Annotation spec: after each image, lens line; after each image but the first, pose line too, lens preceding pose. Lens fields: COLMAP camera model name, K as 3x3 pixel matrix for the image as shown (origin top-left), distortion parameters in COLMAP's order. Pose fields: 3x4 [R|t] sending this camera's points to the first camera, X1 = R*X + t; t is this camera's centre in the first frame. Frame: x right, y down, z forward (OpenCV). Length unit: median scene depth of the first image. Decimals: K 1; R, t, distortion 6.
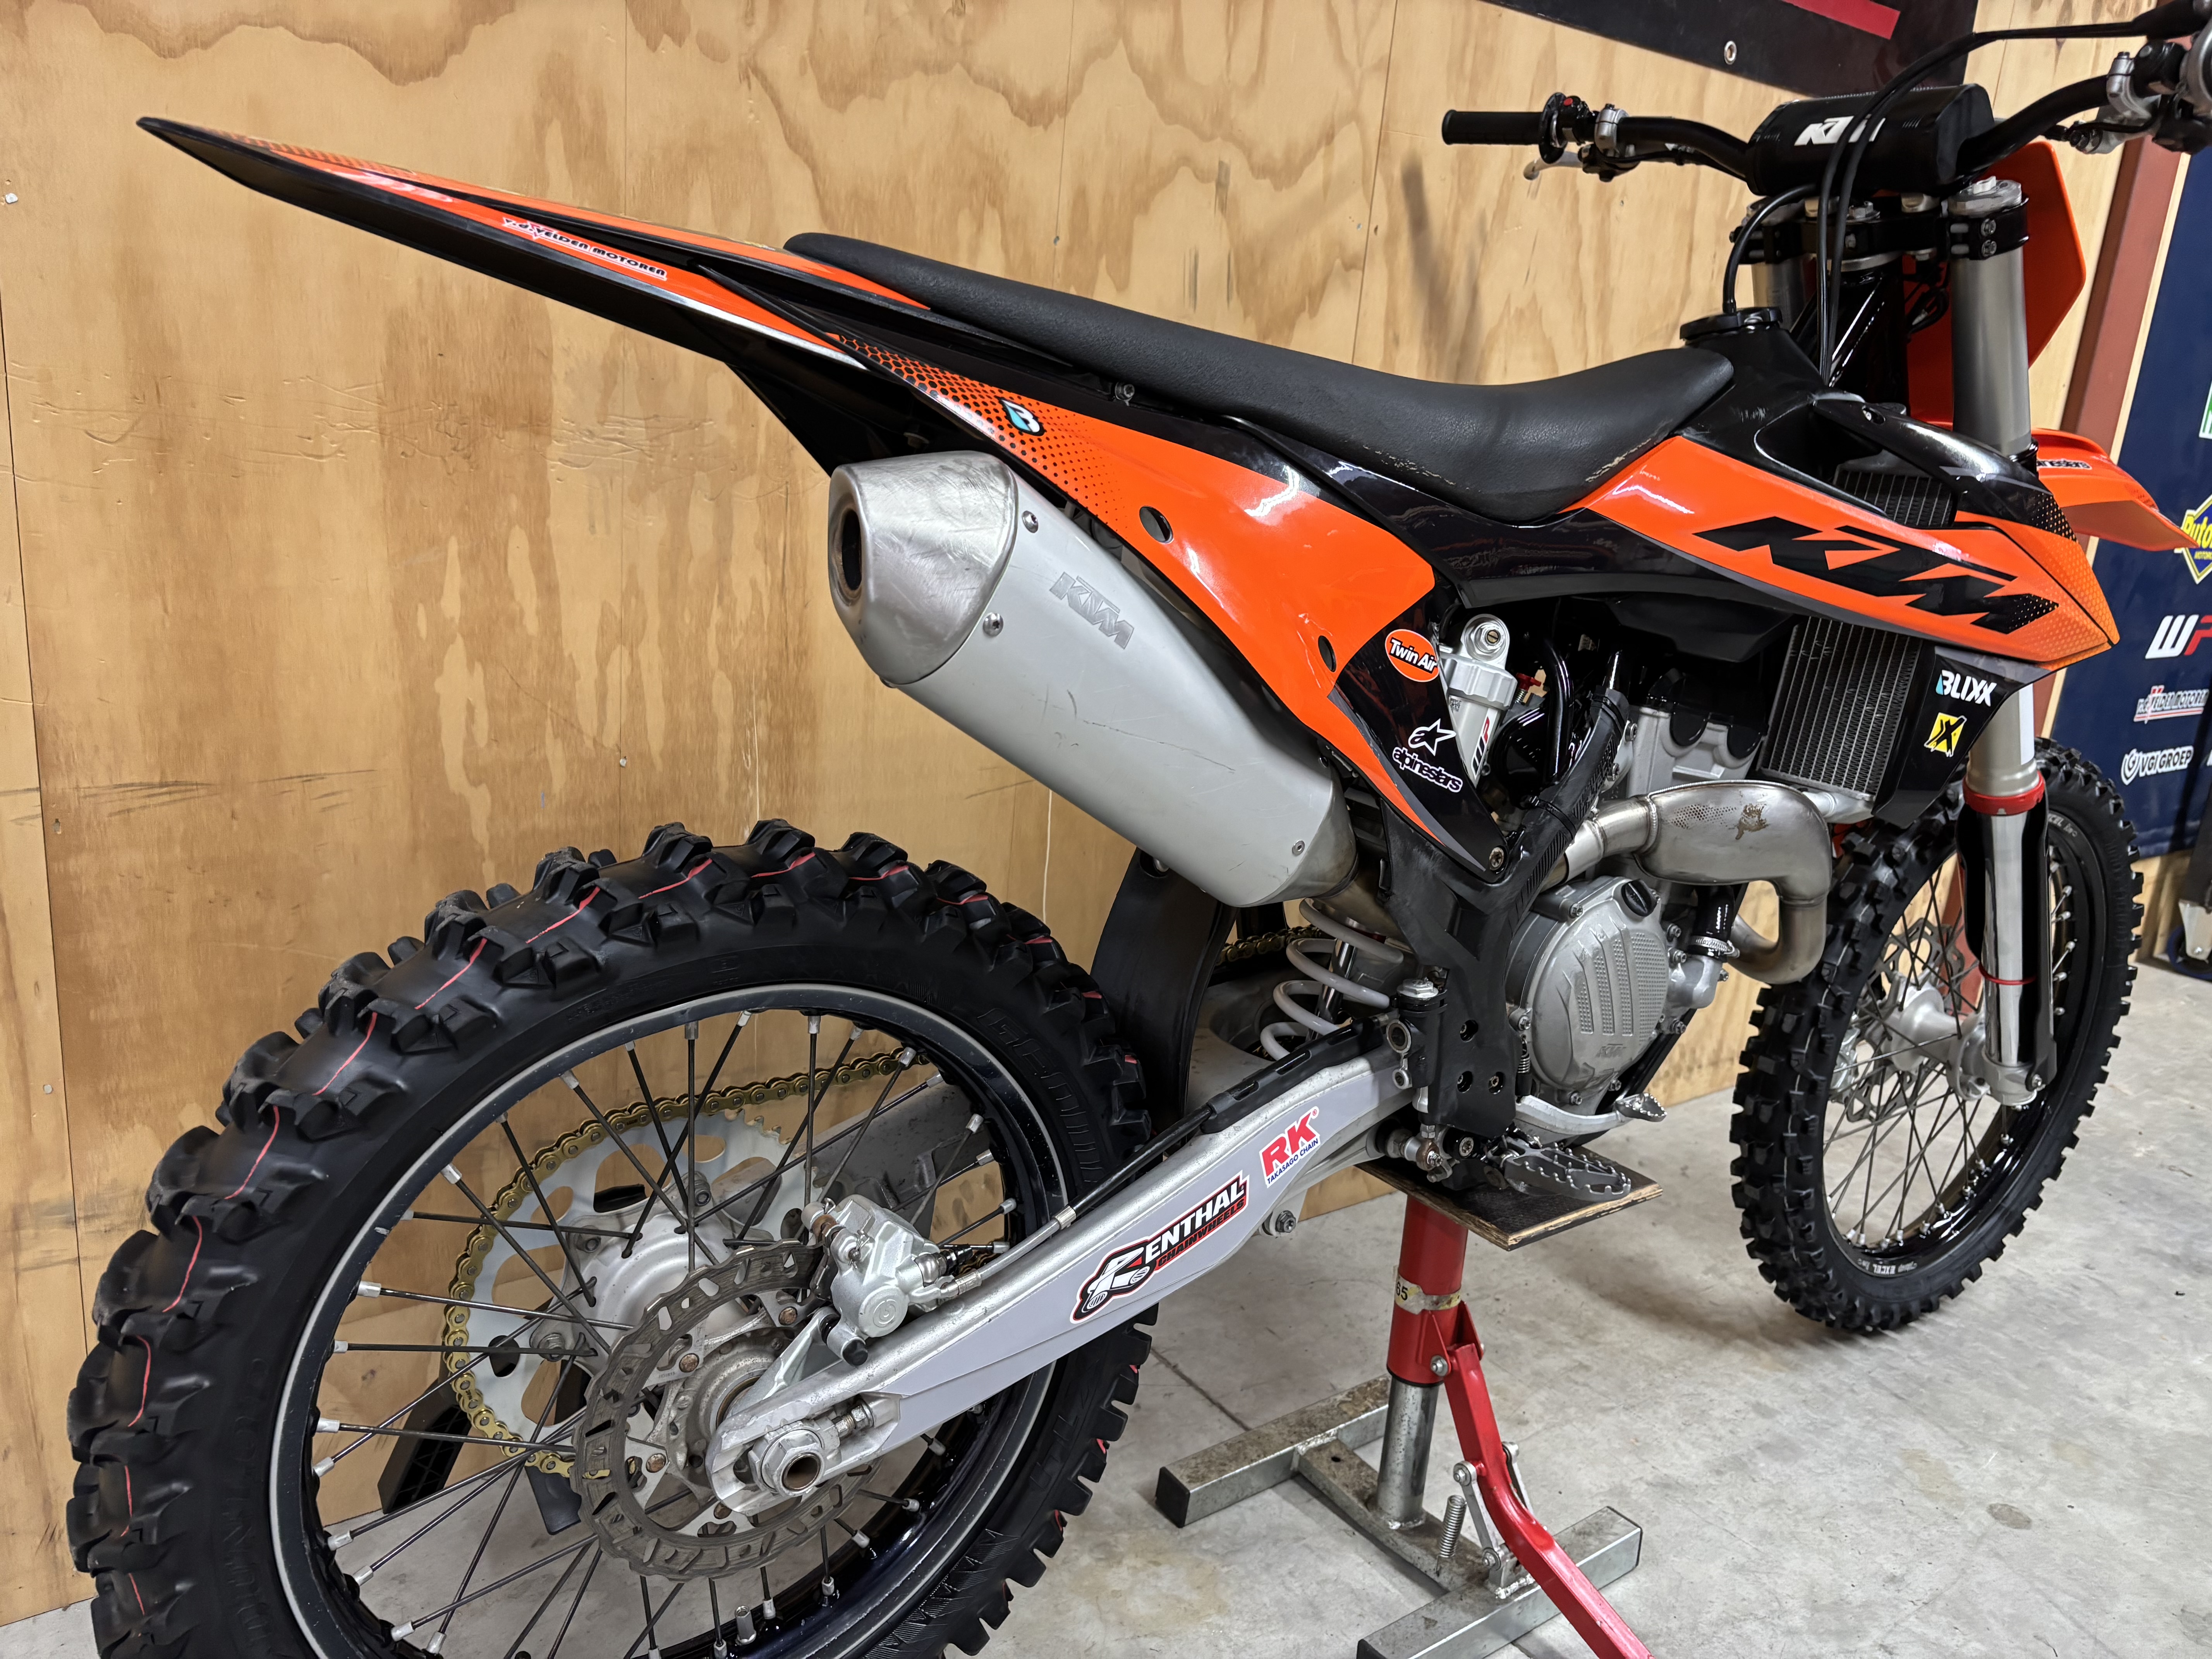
lens RADIAL K [[1684.9, 0, 1102.0], [0, 1684.9, 841.3], [0, 0, 1]] dist [0.033330, -0.034556]
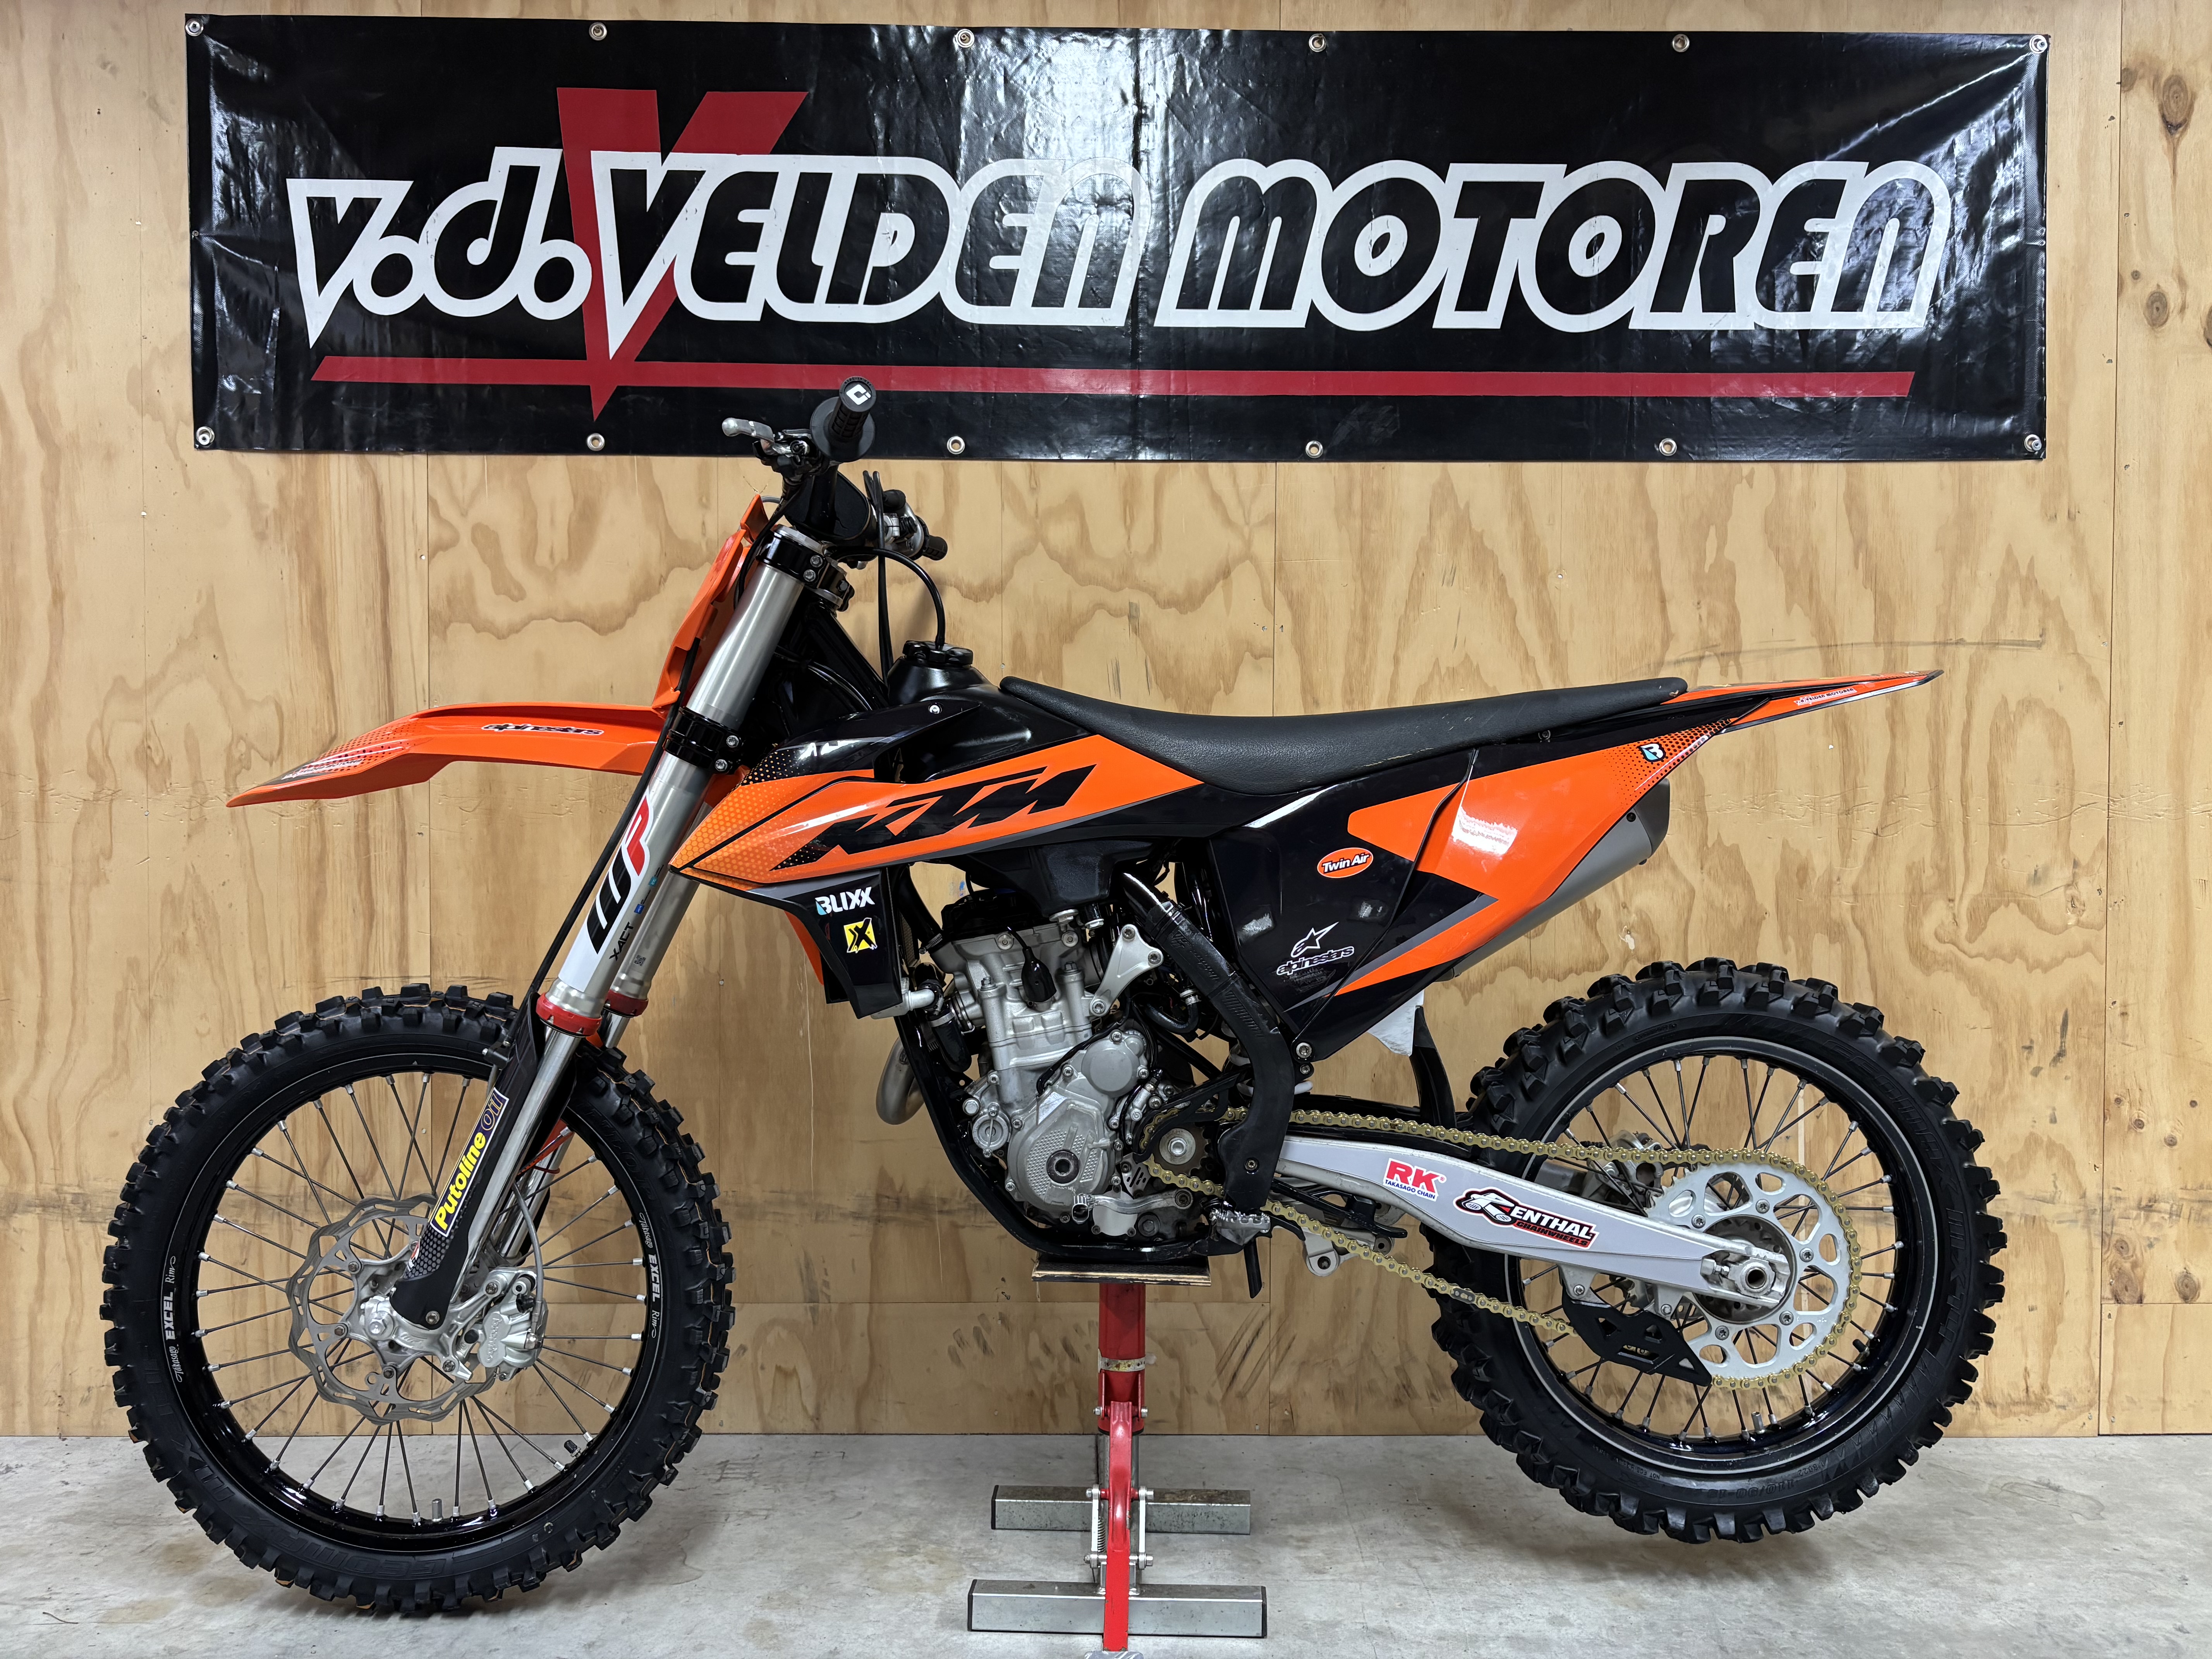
lens RADIAL K [[1684.9, 0, 1103.1], [0, 1684.9, 834.2], [0, 0, 1]] dist [0.033330, -0.034556]
pose [[0.804509, -0.072020, -0.589558, 1.044728], [-0.094935, 0.964266, -0.247342, 0.193427], [0.586304, 0.254958, 0.768924, -0.127981]]
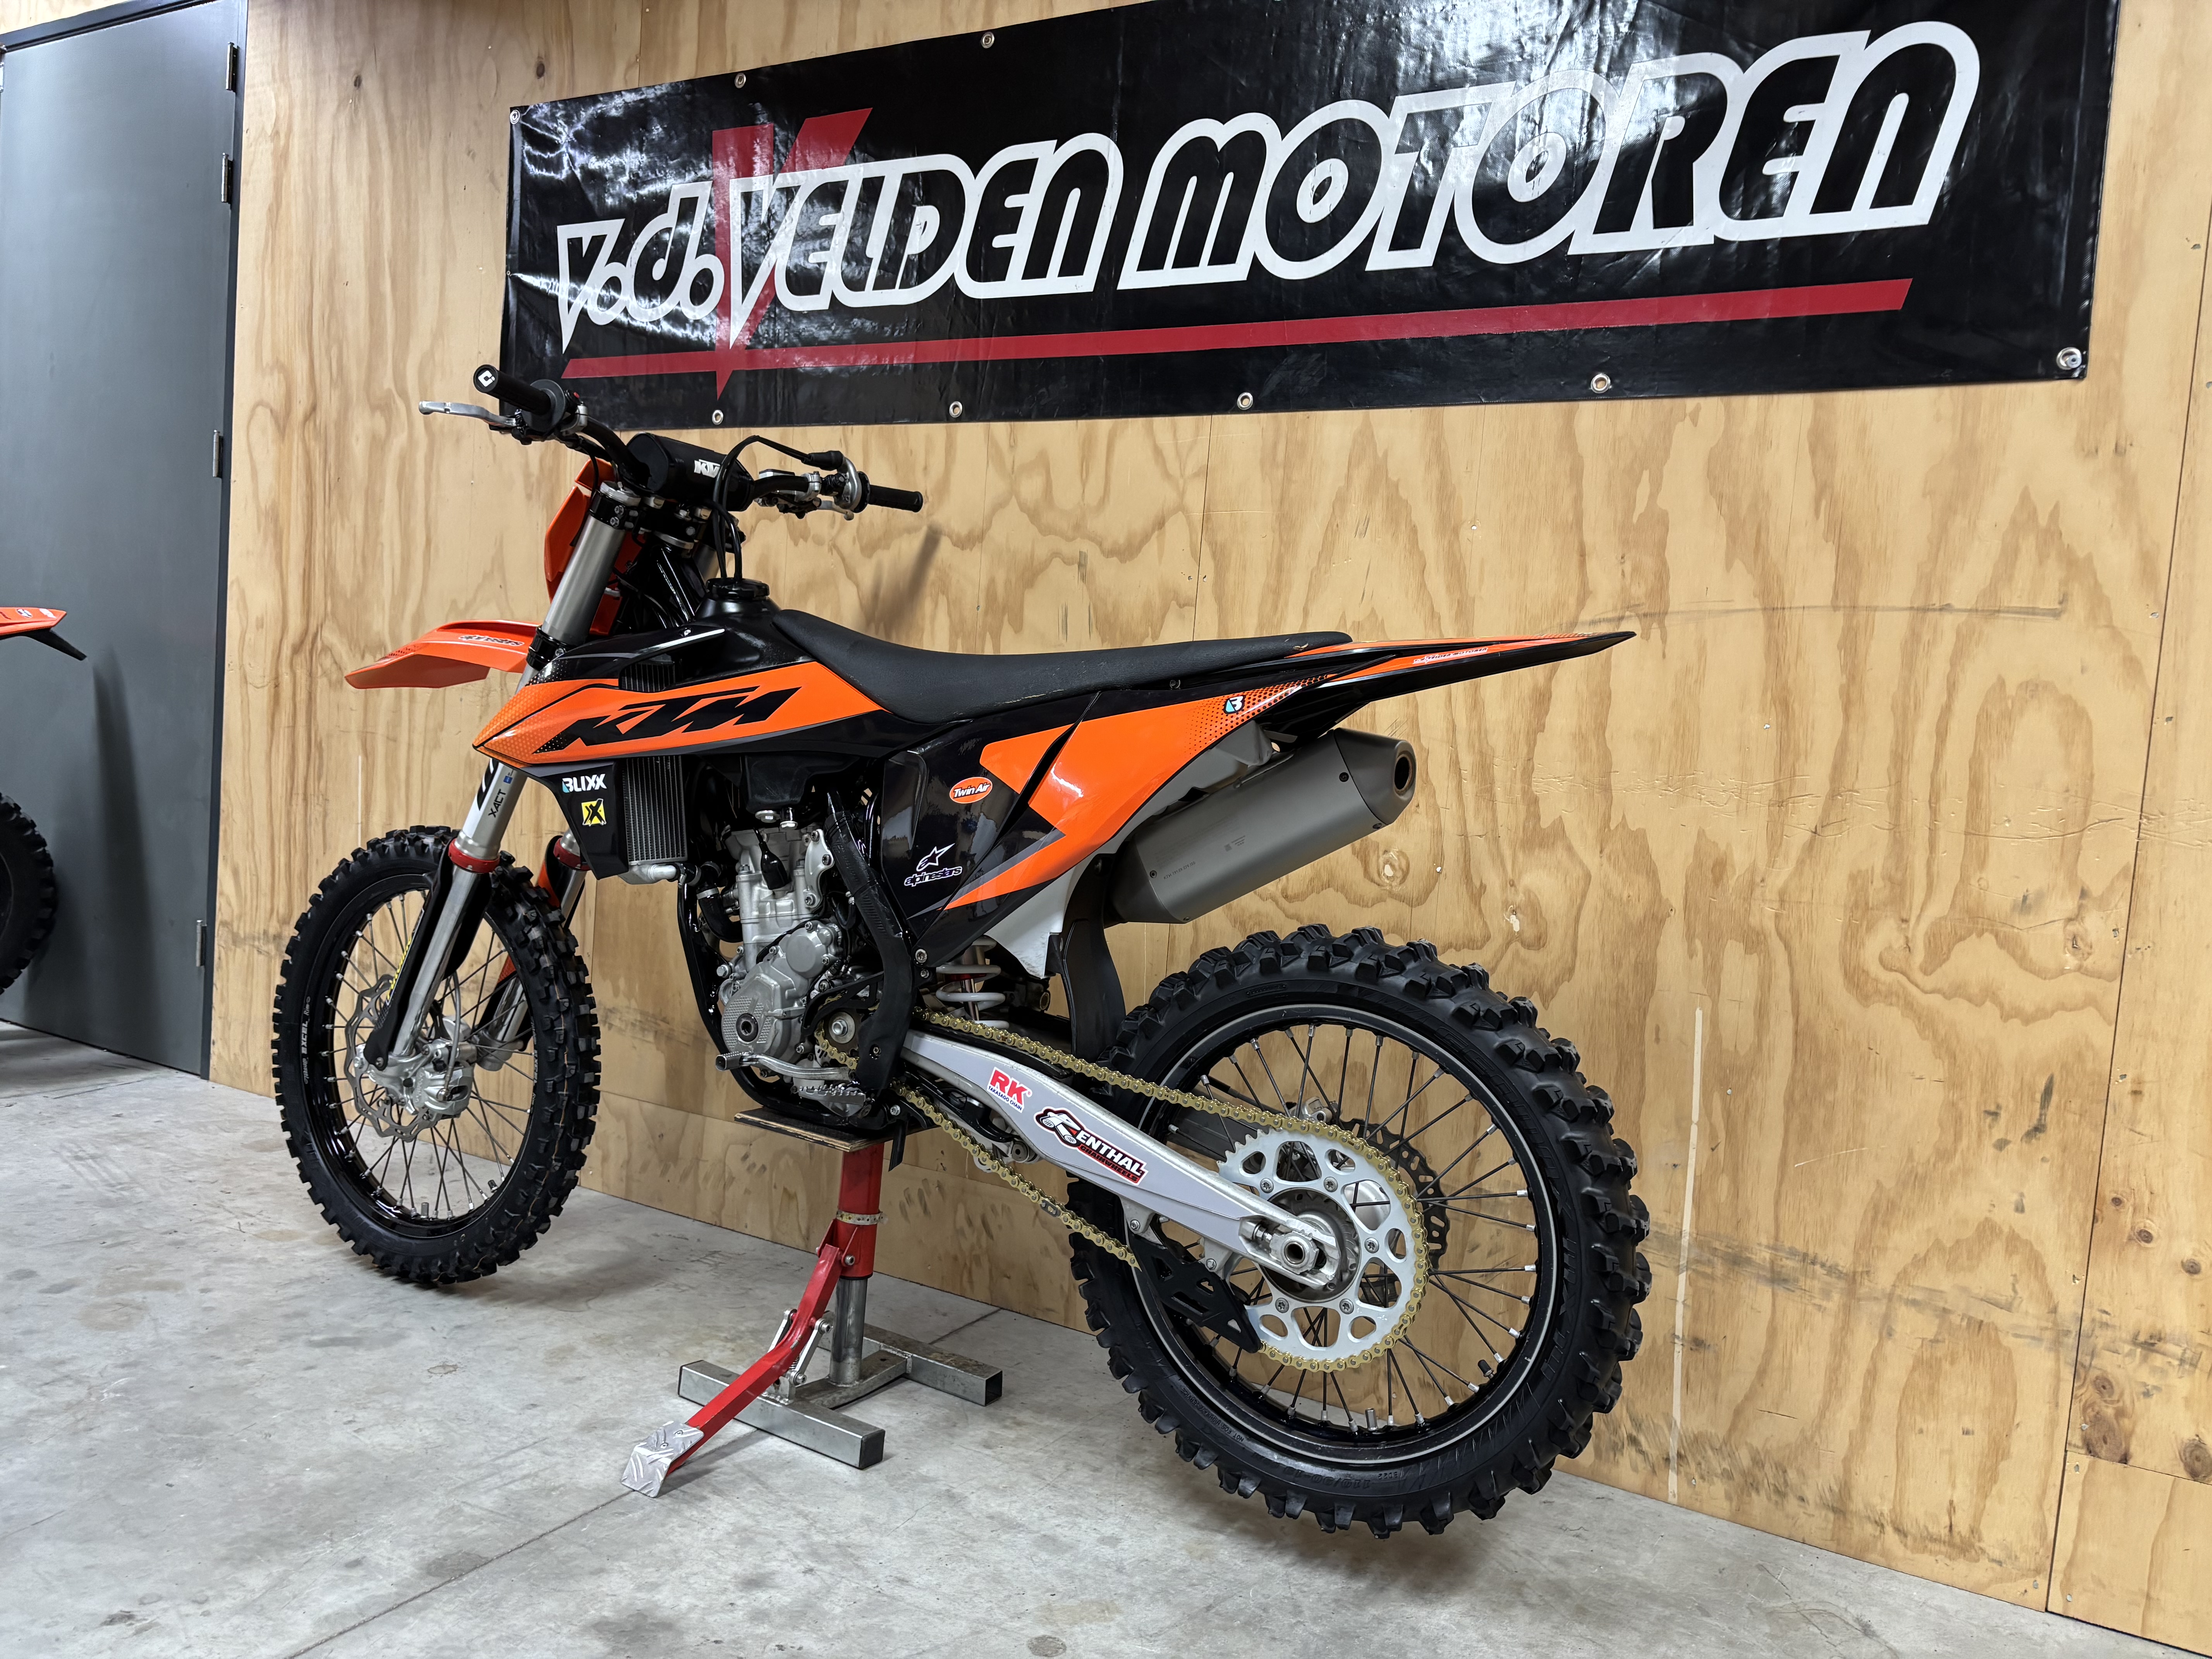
lens RADIAL K [[1684.9, 0, 1094.7], [0, 1684.9, 831.9], [0, 0, 1]] dist [0.033330, -0.034556]
pose [[0.385891, 0.000440, -0.922544, 1.769574], [-0.288397, 0.949939, -0.120180, 0.047125], [0.876308, 0.312435, 0.366700, 0.576908]]
